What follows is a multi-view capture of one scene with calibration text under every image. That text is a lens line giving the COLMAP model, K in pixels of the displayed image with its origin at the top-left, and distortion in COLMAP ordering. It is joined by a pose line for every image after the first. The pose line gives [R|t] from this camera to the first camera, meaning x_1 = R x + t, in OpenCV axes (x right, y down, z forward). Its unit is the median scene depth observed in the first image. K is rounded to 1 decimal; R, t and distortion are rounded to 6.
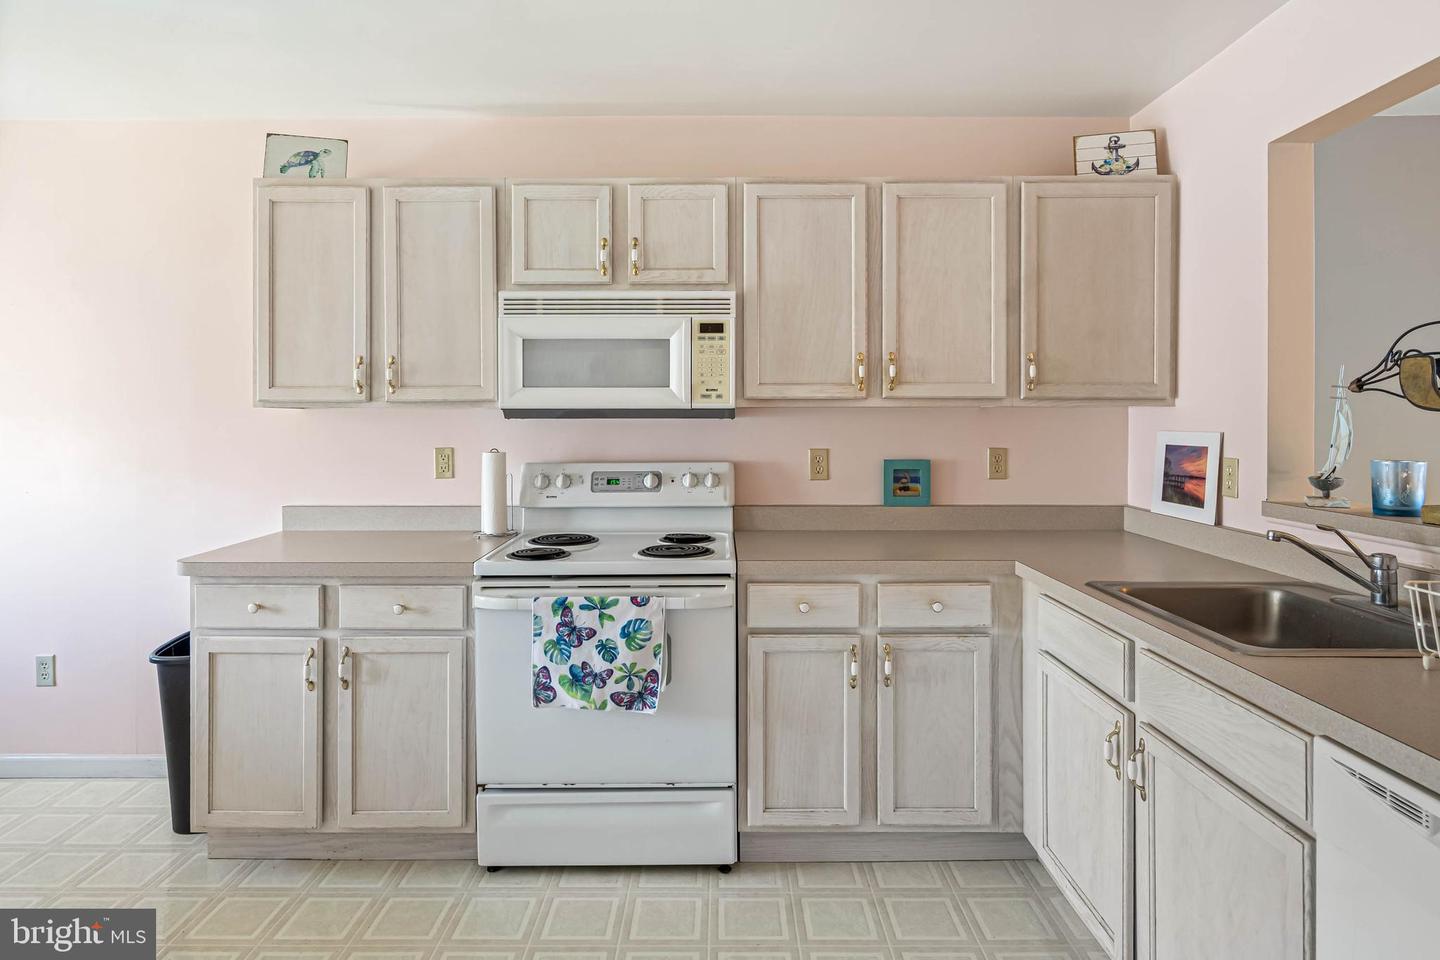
lens RADIAL K [[804.7, 0, 720.5], [0, 804.7, 421.2], [0, 0, 1]] dist [0.003298, 0.000419]
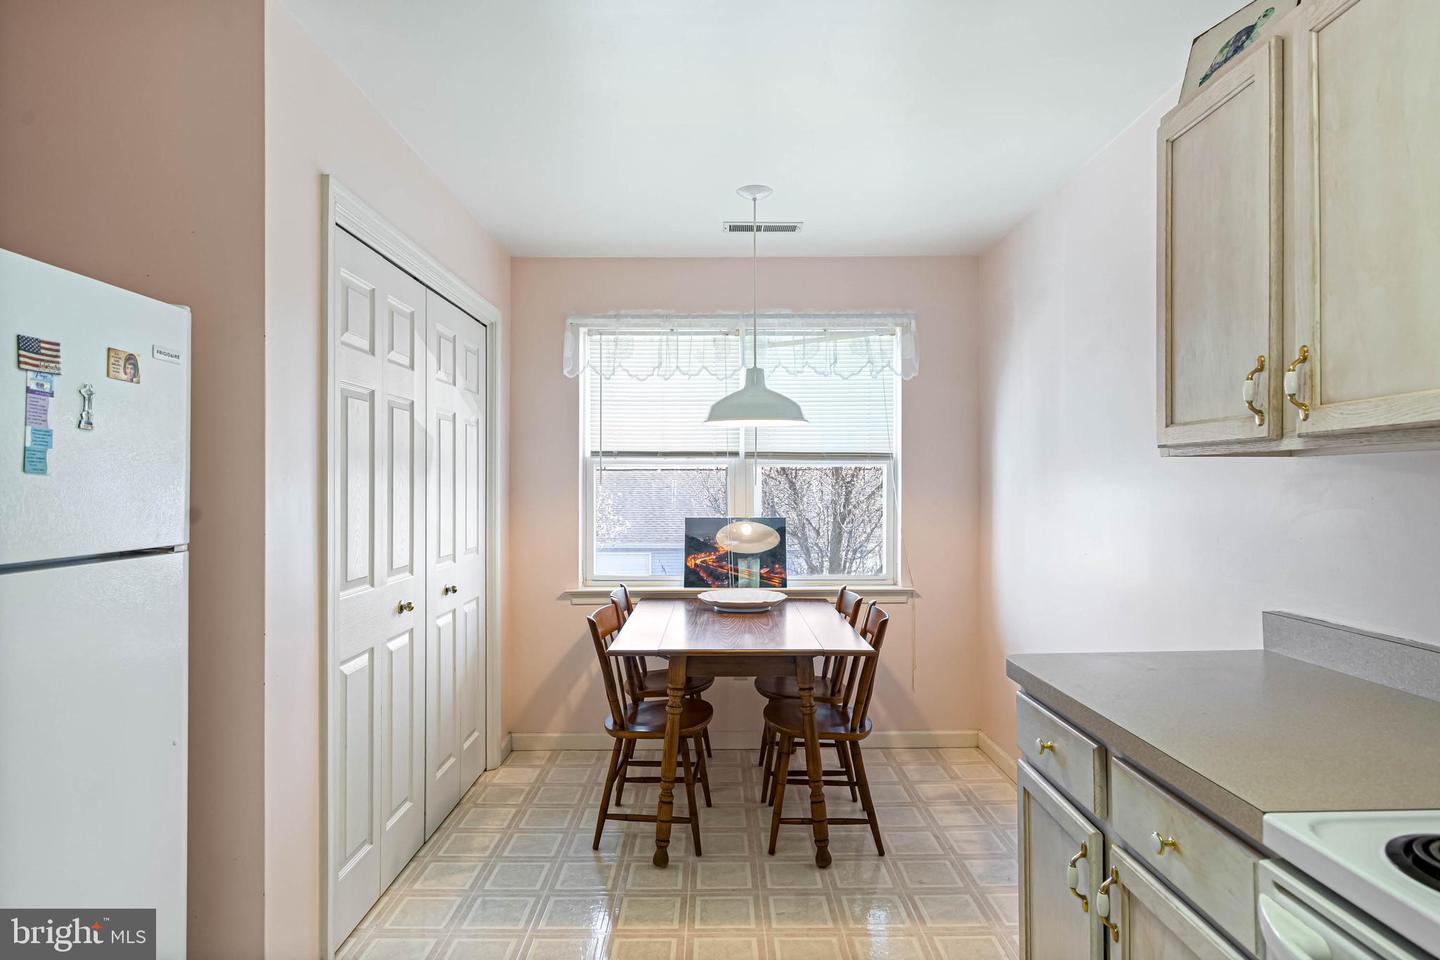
lens RADIAL K [[794.9, 0, 720.7], [0, 794.9, 484.6], [0, 0, 1]] dist [0.000384, 0.000430]
pose [[0.004674, 0.001914, -0.999987, 0.099390], [0.002142, 0.999996, 0.001924, 0.004715], [0.999987, -0.002151, 0.004670, 0.710564]]
